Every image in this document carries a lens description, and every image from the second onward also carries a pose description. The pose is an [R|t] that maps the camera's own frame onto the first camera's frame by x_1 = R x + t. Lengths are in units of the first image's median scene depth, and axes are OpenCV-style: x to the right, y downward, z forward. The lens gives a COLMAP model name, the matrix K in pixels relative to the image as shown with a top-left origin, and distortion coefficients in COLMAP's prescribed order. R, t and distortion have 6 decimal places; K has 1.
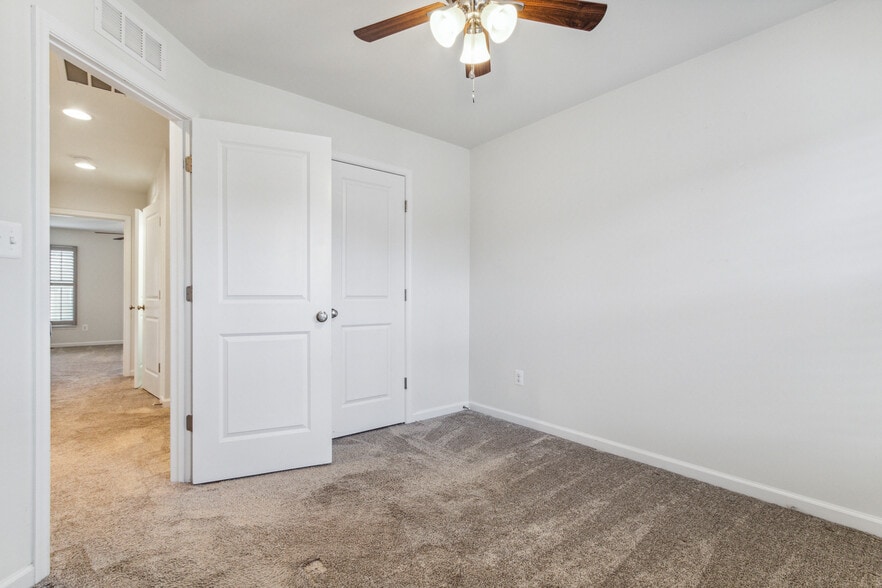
lens RADIAL K [[443.4, 0, 371.3], [0, 443.4, 297.3], [0, 0, 1]] dist [0.002611, 0.000645]
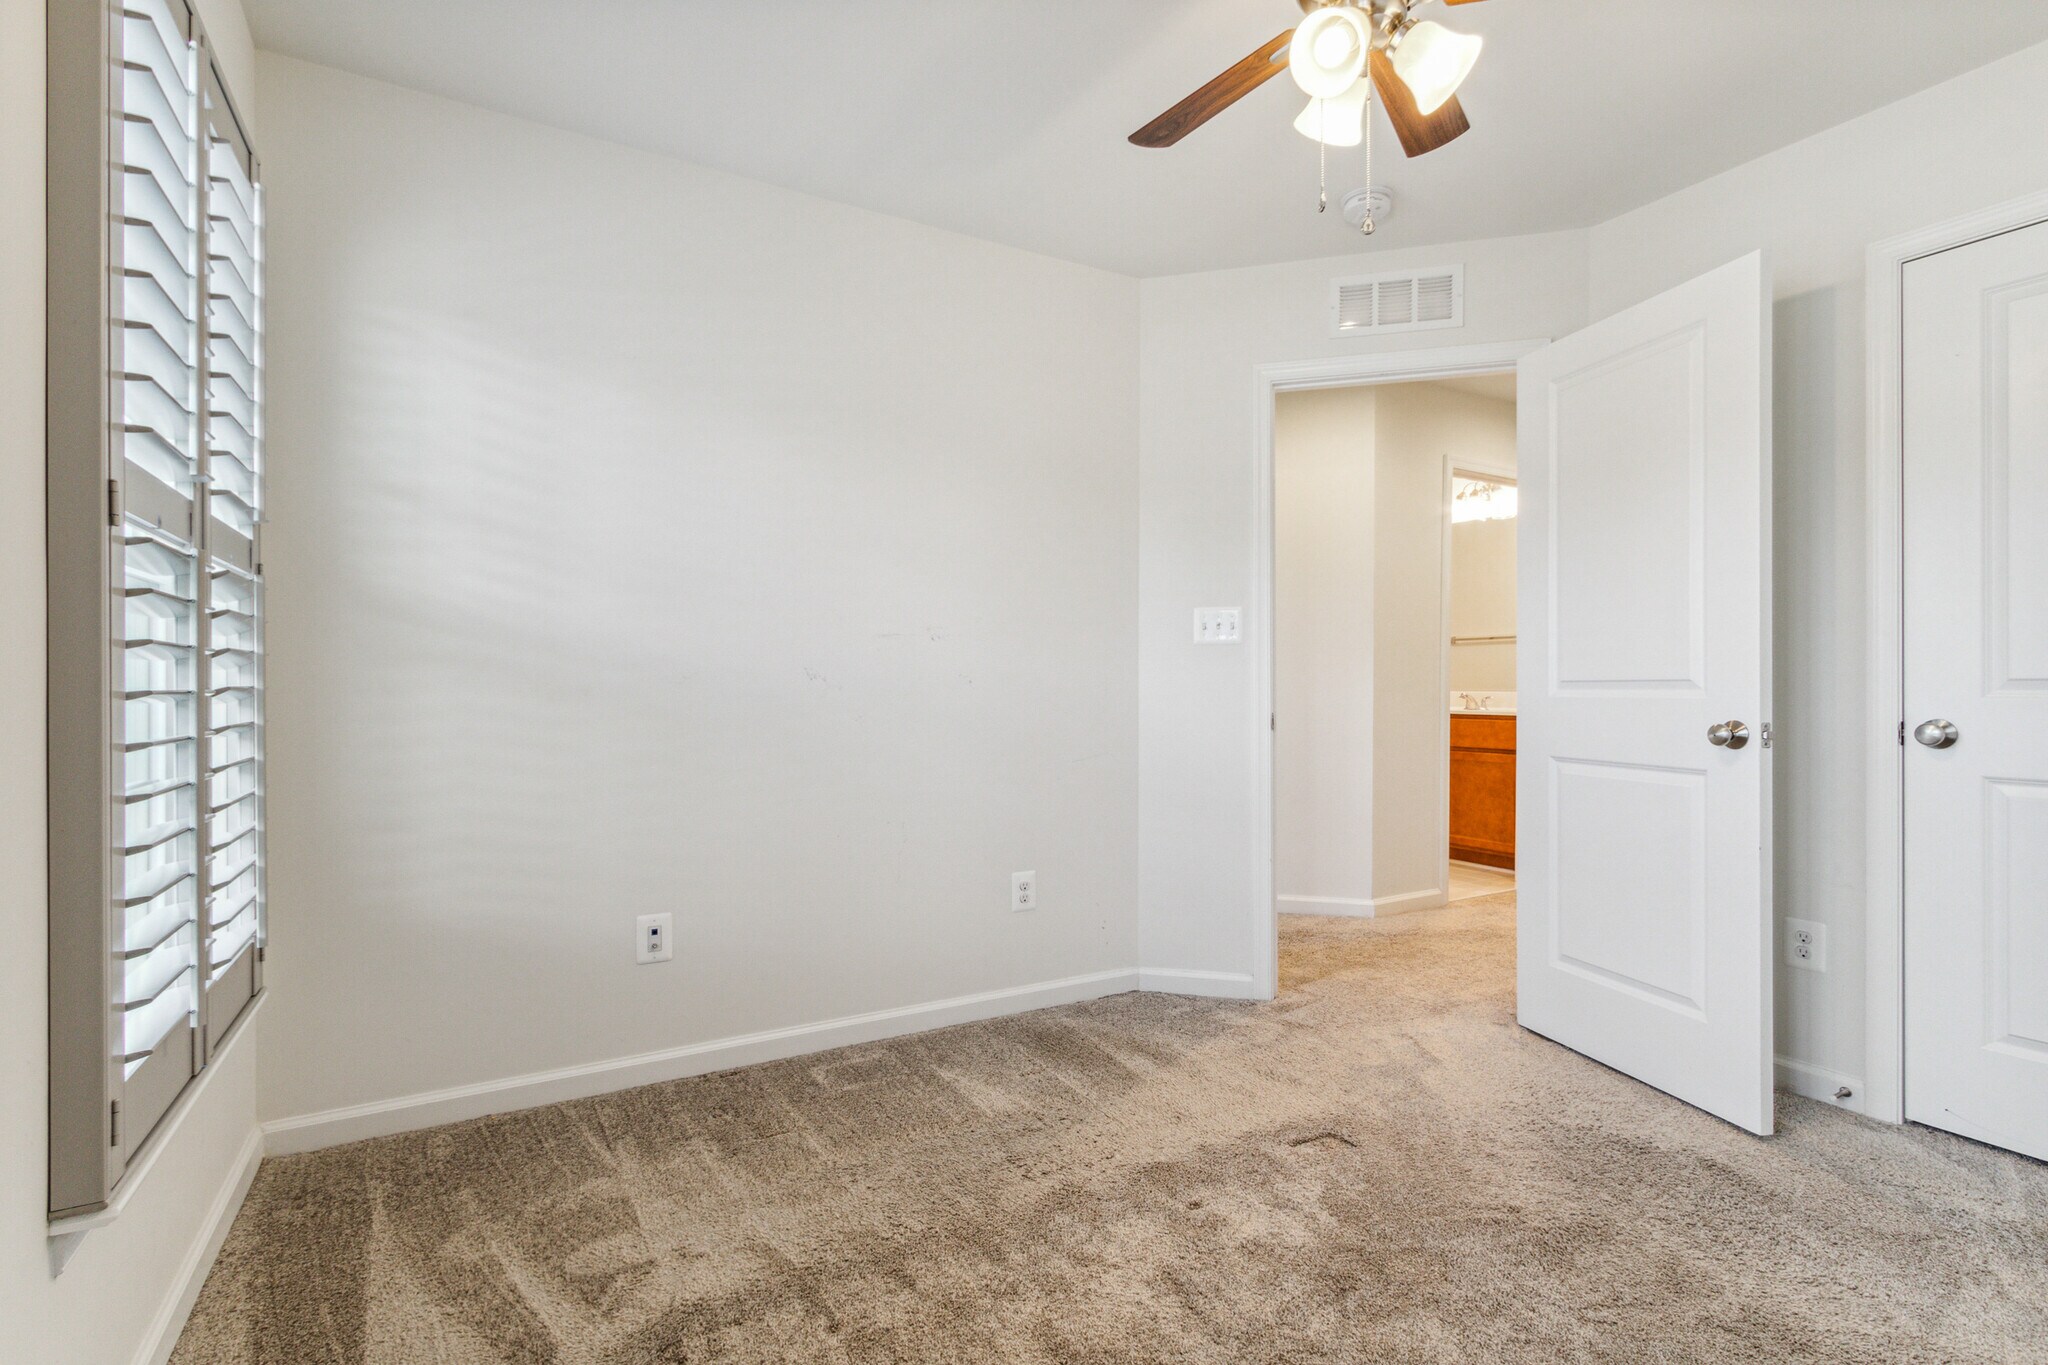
lens RADIAL K [[963.7, 0, 1036.7], [0, 963.7, 676.6], [0, 0, 1]] dist [0.000089, 0.000003]
pose [[-0.149455, -0.008762, -0.988730, 0.900602], [0.005012, 0.999941, -0.009619, -0.001238], [0.988756, -0.006393, -0.149403, 0.606412]]
